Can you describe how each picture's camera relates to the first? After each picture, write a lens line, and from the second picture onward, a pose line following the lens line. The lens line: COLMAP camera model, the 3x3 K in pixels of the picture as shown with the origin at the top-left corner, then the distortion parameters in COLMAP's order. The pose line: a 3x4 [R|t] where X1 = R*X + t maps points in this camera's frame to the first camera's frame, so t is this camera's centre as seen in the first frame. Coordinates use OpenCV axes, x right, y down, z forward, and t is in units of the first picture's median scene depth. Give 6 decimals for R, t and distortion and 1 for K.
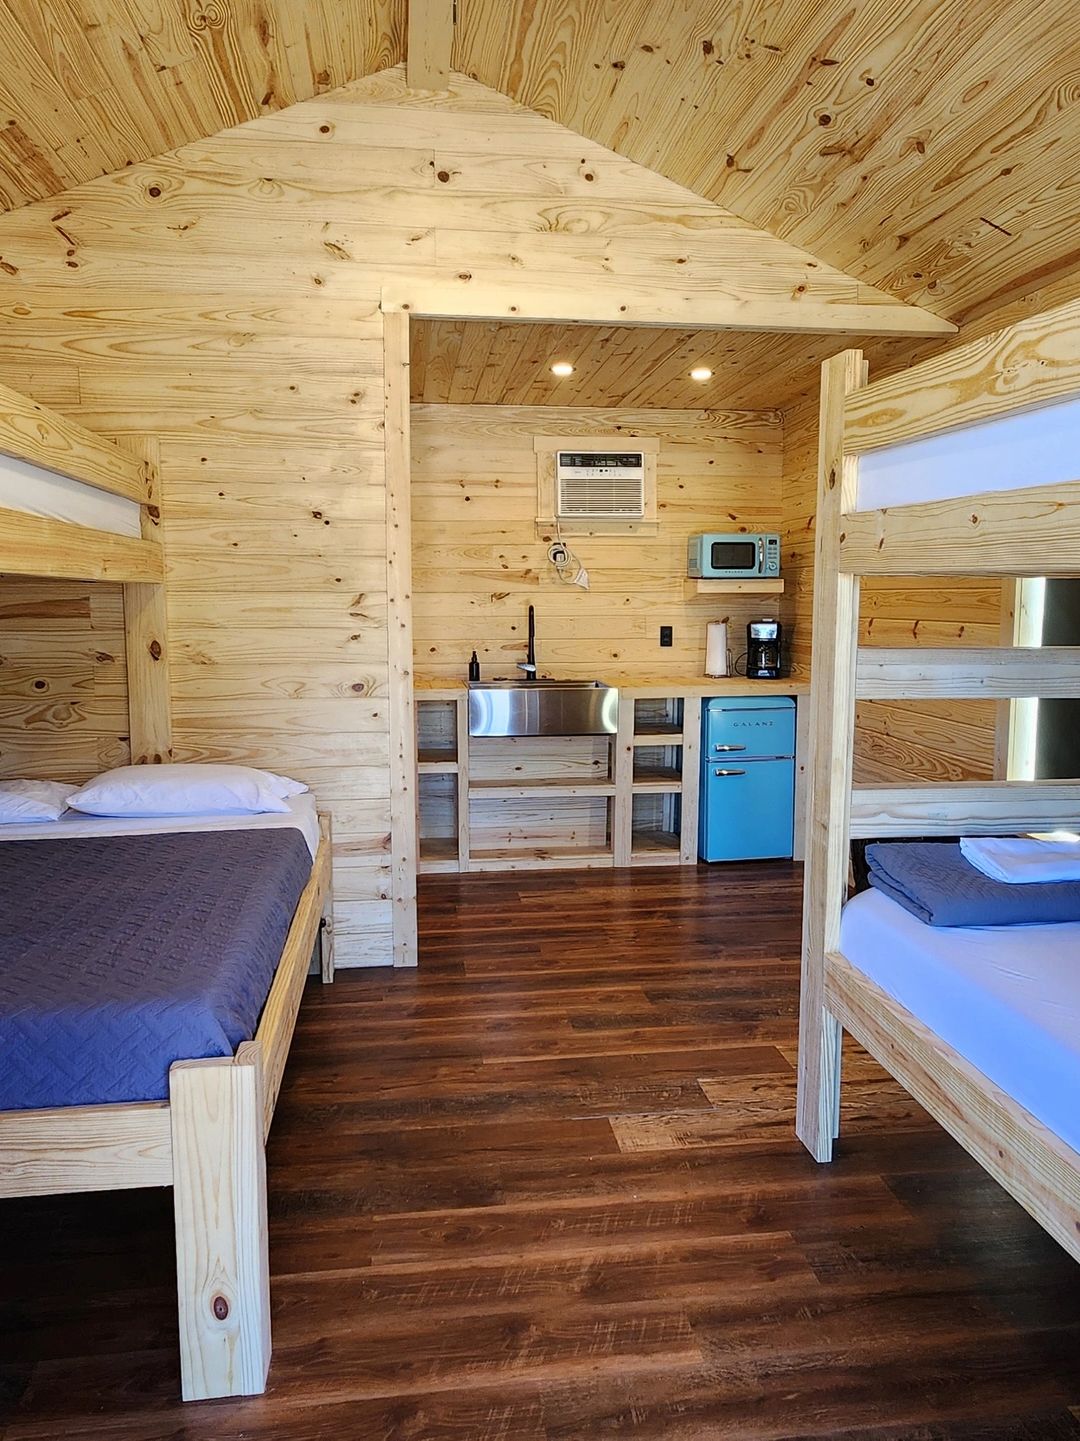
lens RADIAL K [[1031.1, 0, 531.8], [0, 1031.1, 710.5], [0, 0, 1]] dist [-0.037974, 0.000858]
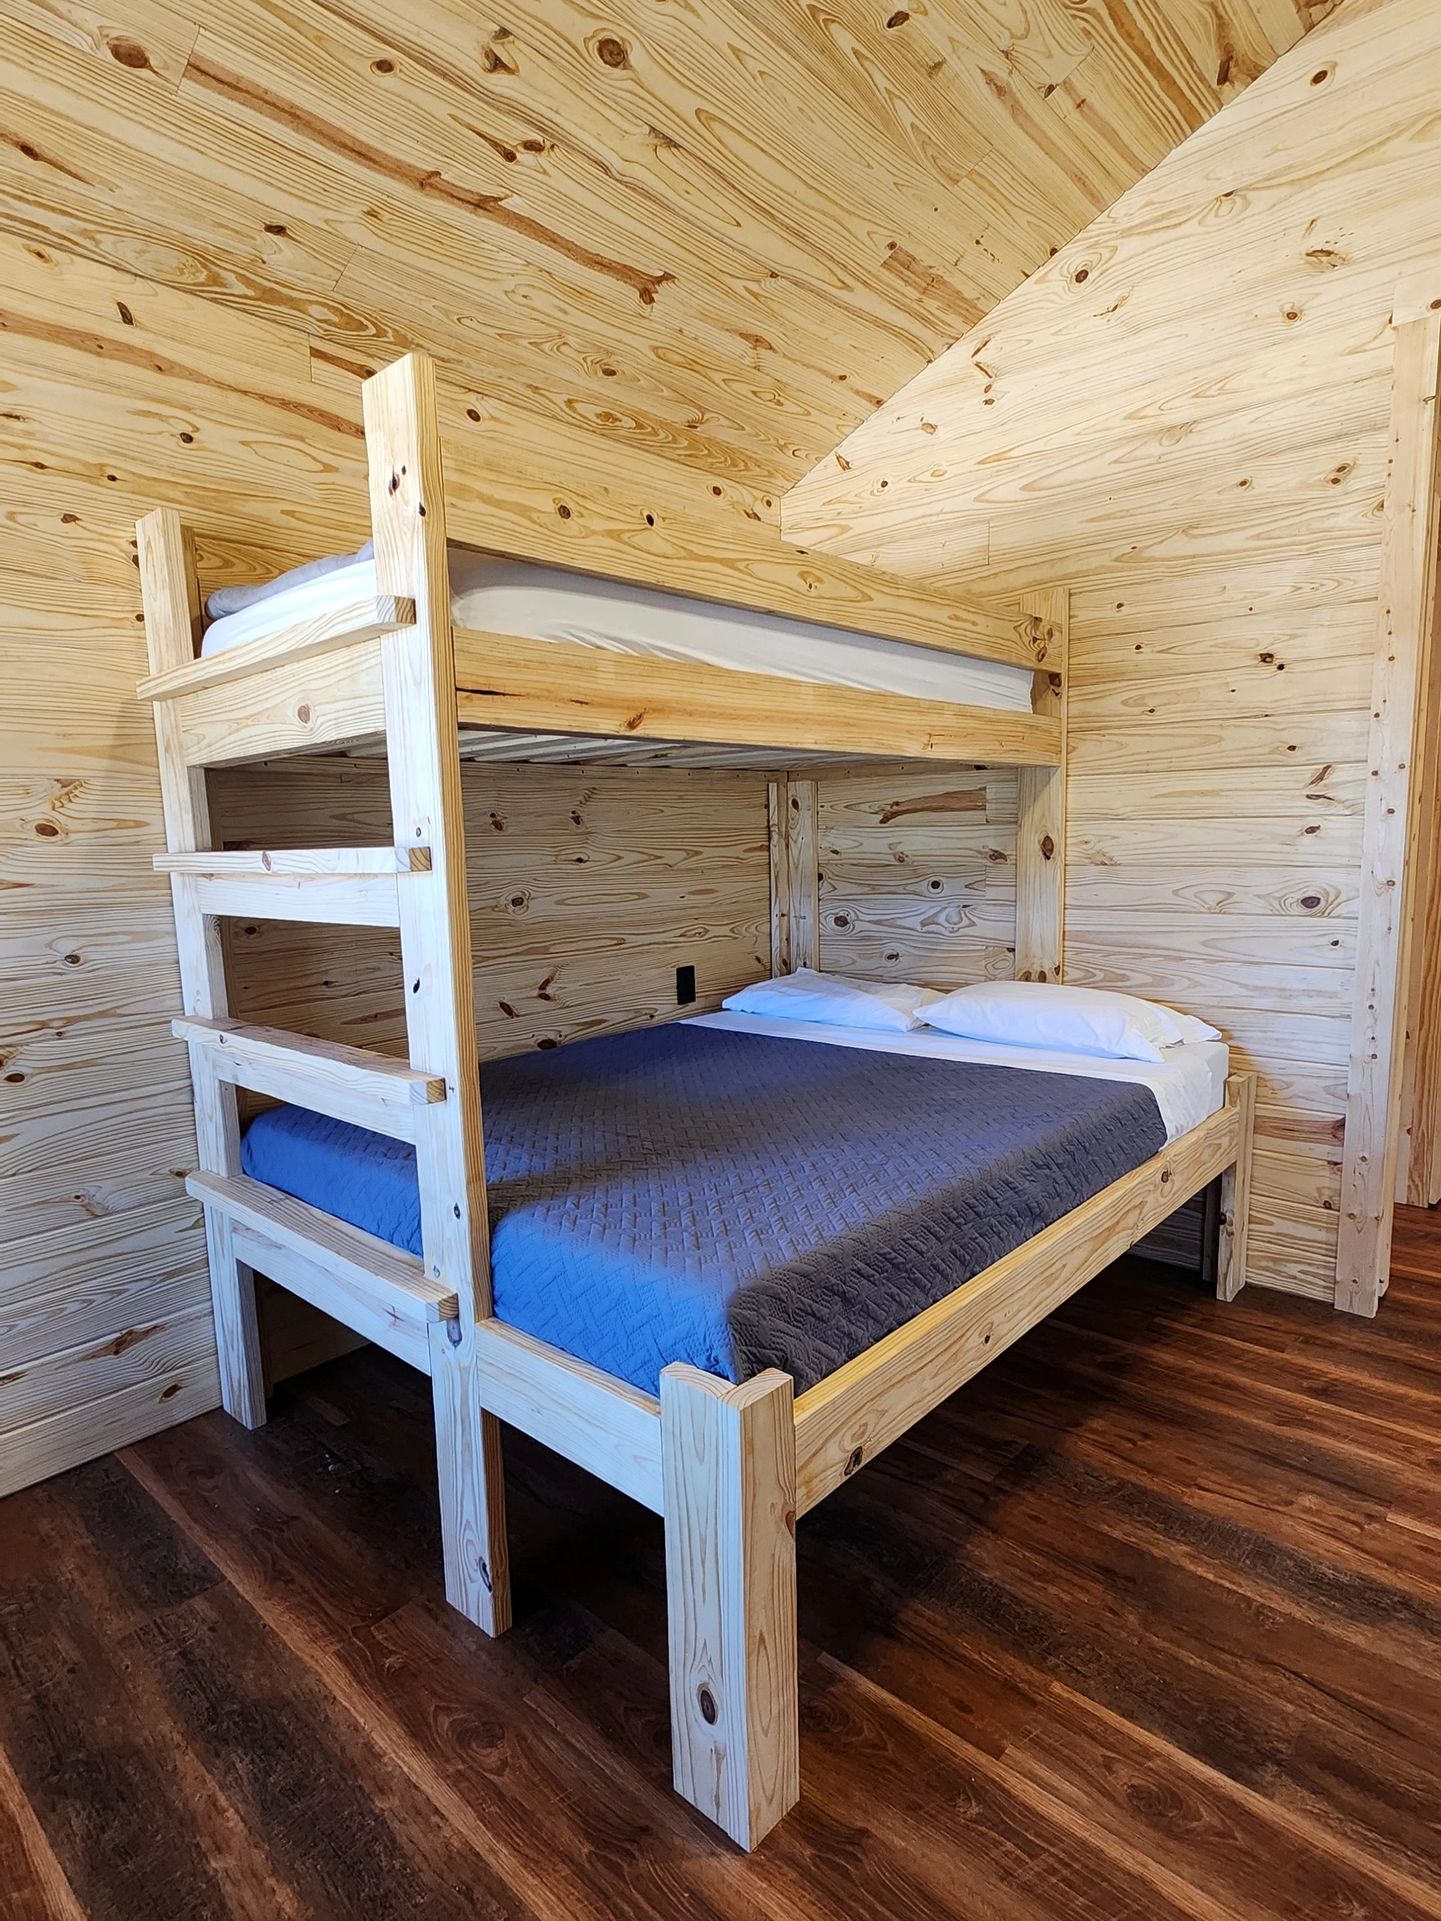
lens RADIAL K [[1025.6, 0, 719.6], [0, 1025.6, 970.6], [0, 0, 1]] dist [-0.012162, 0.003374]
pose [[0.645586, 0.090227, -0.758339, 0.105351], [-0.059438, 0.995920, 0.067895, 0.000857], [0.761371, 0.001242, 0.648315, 0.253588]]
